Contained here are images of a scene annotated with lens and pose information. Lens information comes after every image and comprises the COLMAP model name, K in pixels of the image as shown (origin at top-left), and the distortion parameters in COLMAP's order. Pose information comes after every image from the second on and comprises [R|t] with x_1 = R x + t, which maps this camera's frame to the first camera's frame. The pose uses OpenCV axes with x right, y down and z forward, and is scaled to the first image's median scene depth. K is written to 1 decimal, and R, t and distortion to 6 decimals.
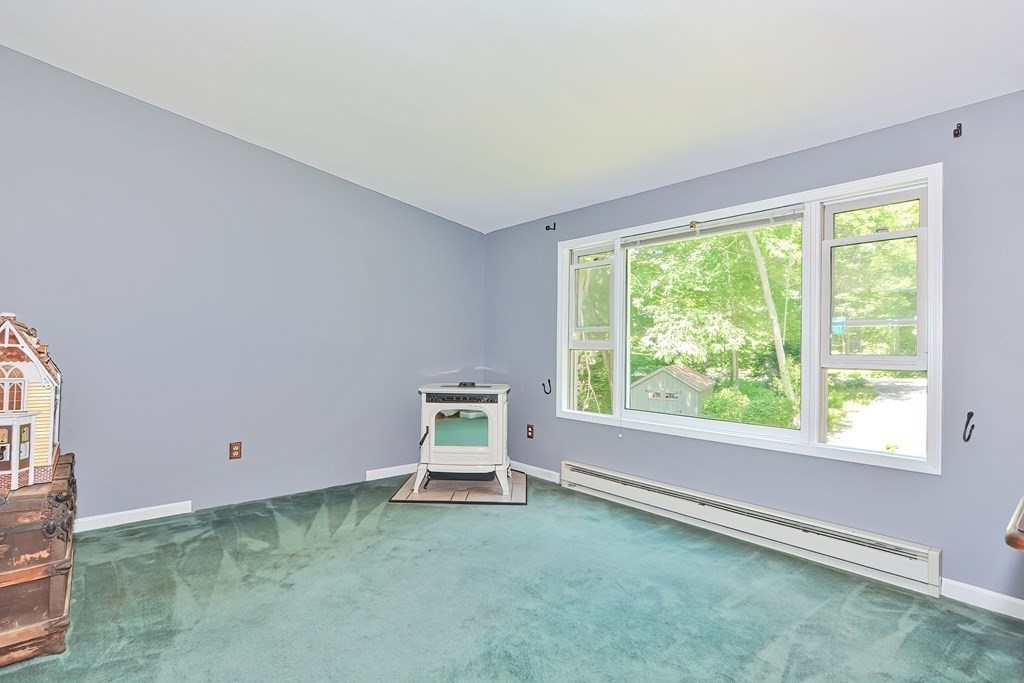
lens RADIAL K [[484.2, 0, 512.0], [0, 484.2, 341.5], [0, 0, 1]] dist [-0.039586, 0.008883]
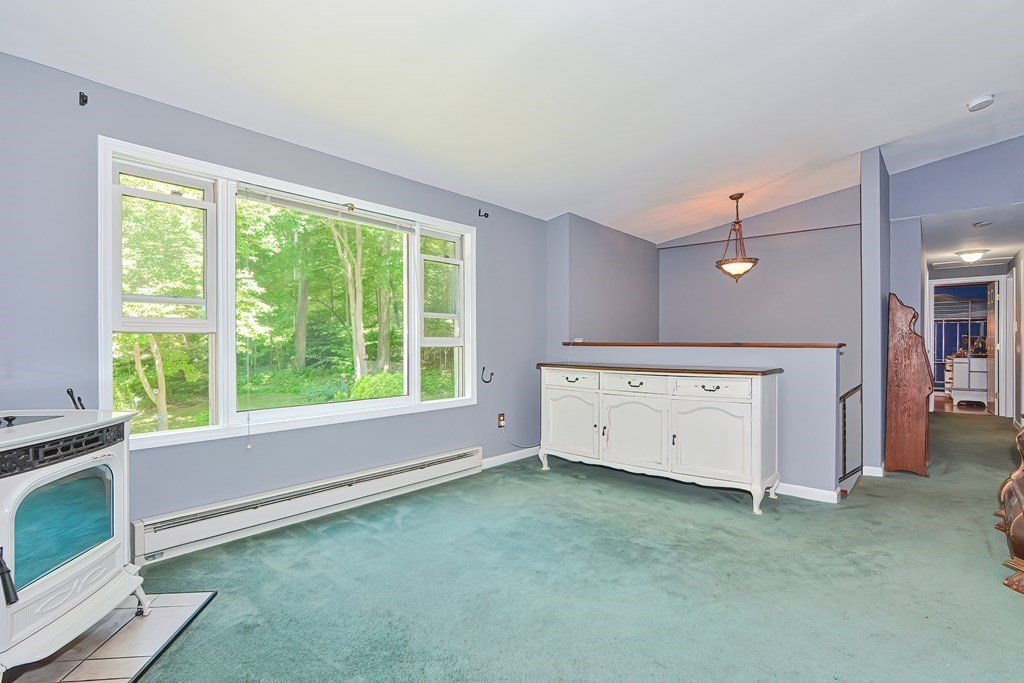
lens RADIAL K [[484.2, 0, 512.0], [0, 484.2, 341.5], [0, 0, 1]] dist [-0.039586, 0.008883]
pose [[-0.144746, -0.016468, 0.989332, -0.609067], [-0.021427, 0.999679, 0.013506, 0.012098], [-0.989237, -0.019244, -0.145053, 0.751979]]
